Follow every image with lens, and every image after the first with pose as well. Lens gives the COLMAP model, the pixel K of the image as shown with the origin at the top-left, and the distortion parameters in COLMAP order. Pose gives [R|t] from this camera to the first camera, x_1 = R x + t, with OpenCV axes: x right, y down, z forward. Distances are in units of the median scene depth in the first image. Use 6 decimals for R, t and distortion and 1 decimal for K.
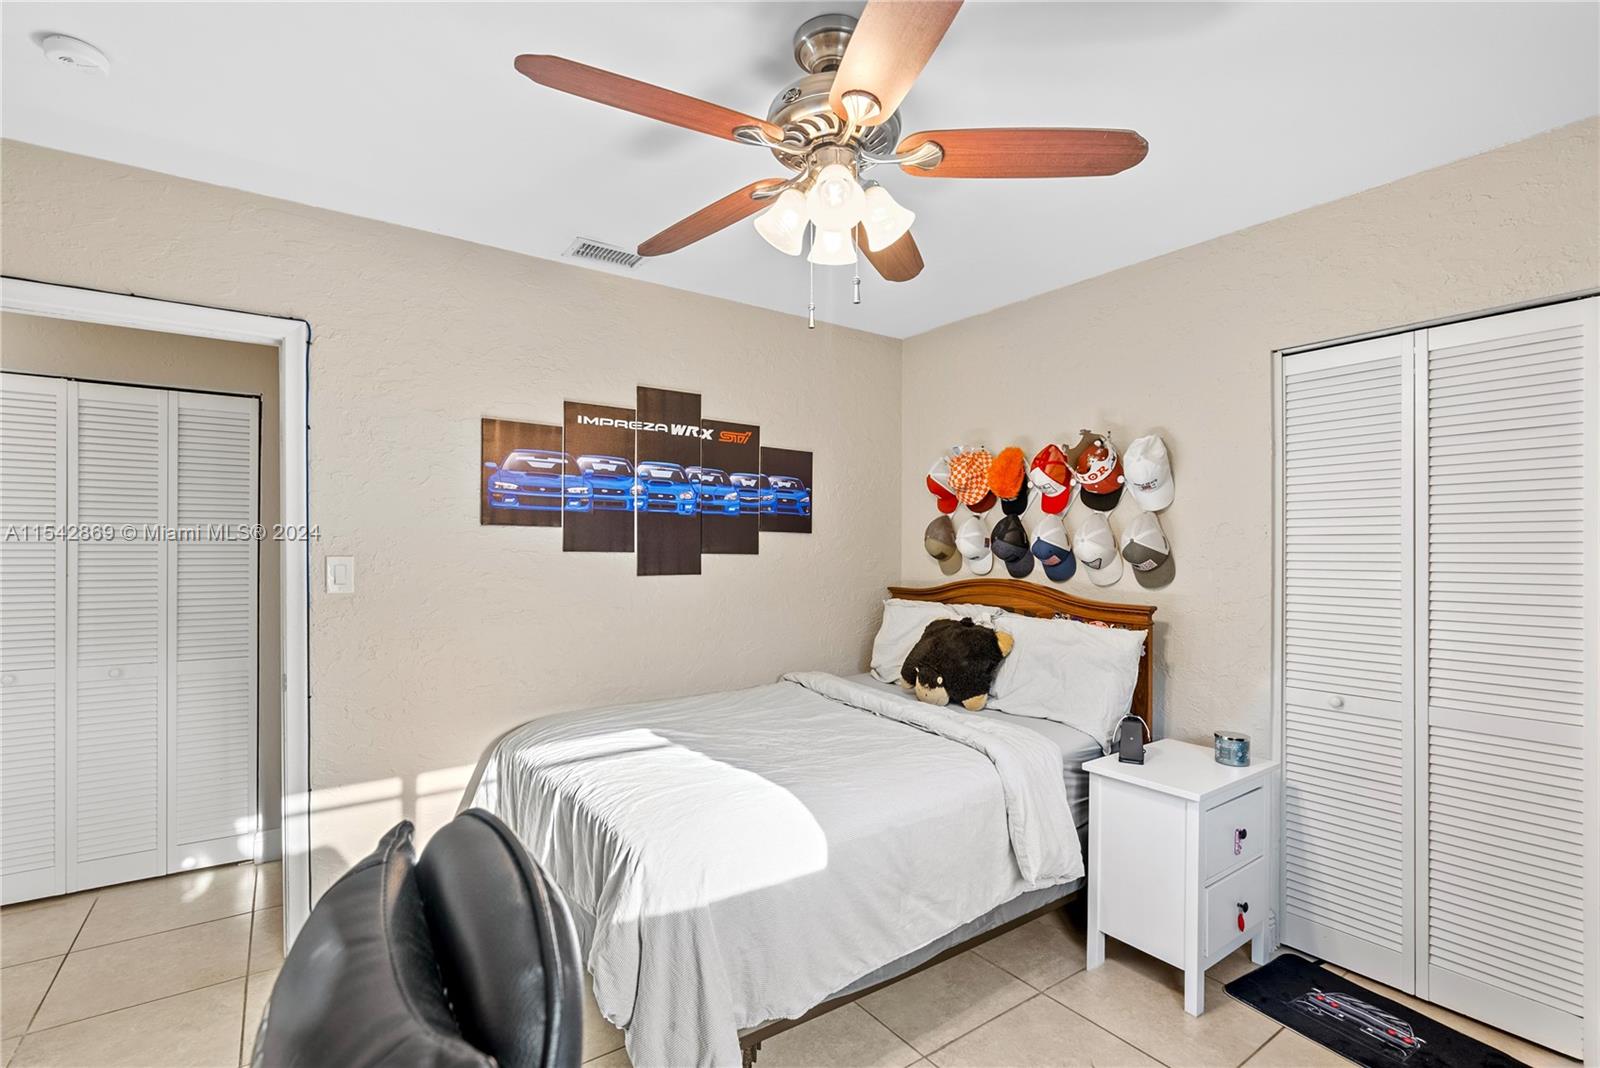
lens RADIAL K [[731.1, 0, 792.5], [0, 731.1, 543.3], [0, 0, 1]] dist [-0.010237, 0.005433]
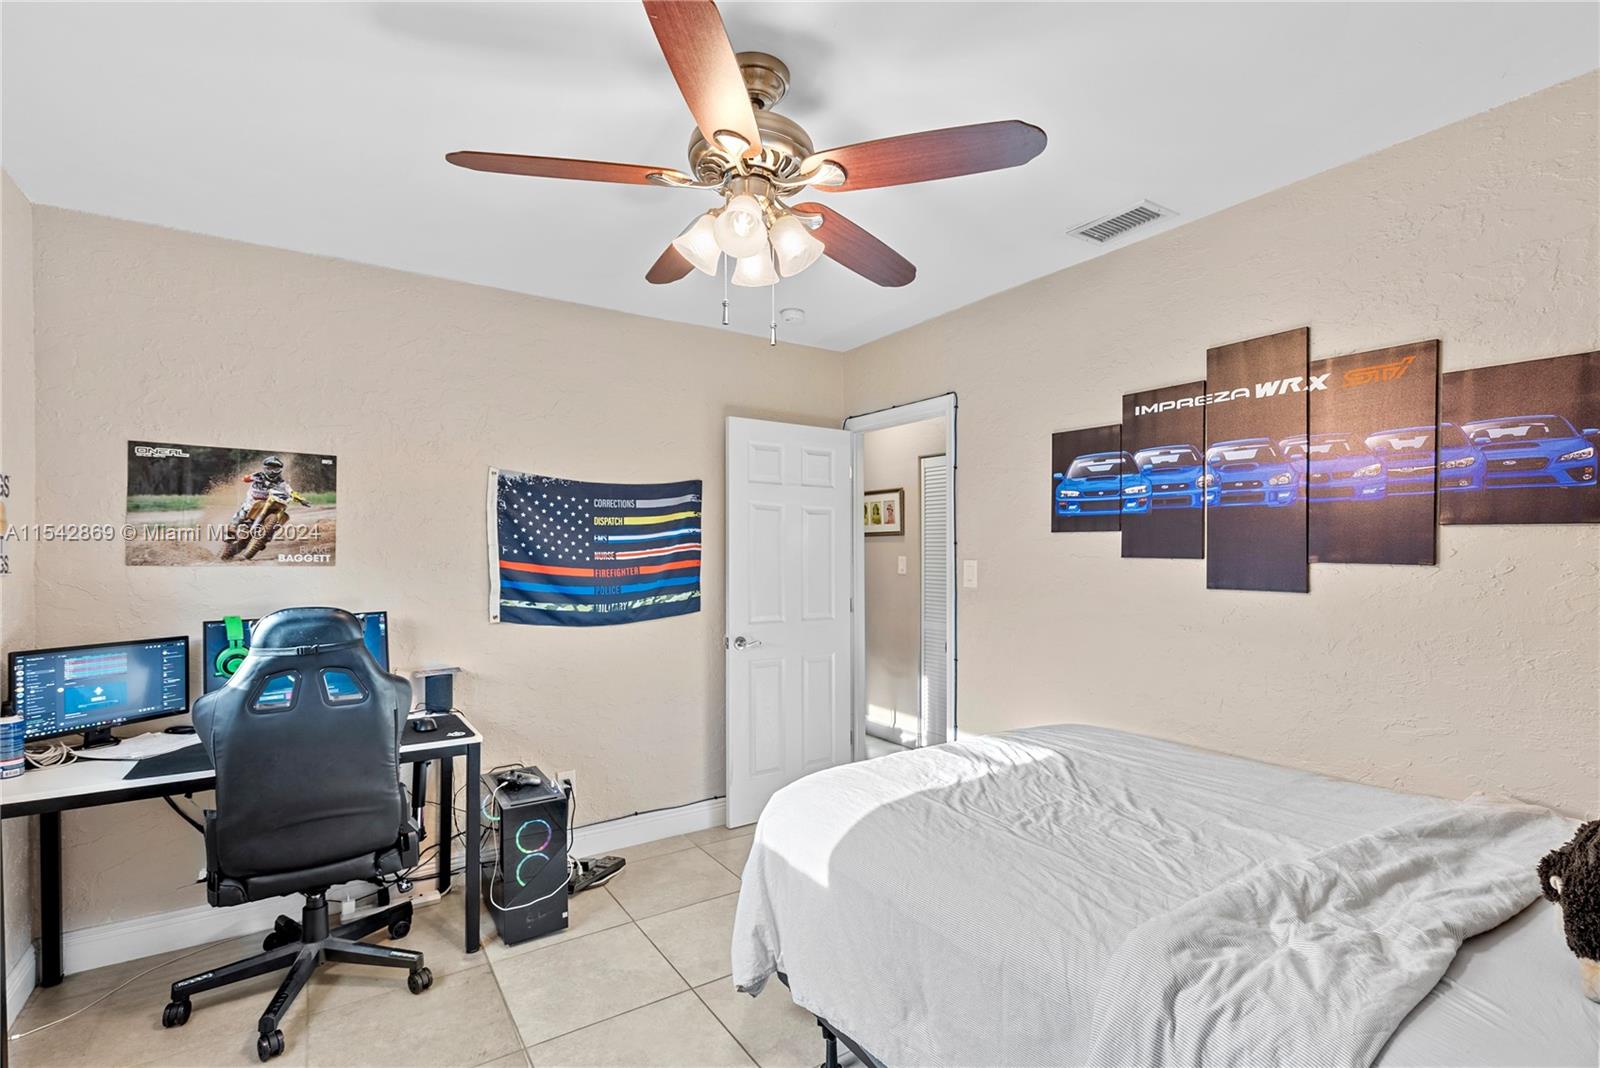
lens RADIAL K [[731.1, 0, 798.5], [0, 731.1, 544.7], [0, 0, 1]] dist [-0.010237, 0.005433]
pose [[-0.024927, -0.012954, -0.999605, 0.596465], [0.002945, 0.999911, -0.013031, 0.005597], [0.999685, -0.003269, -0.024887, 0.584599]]
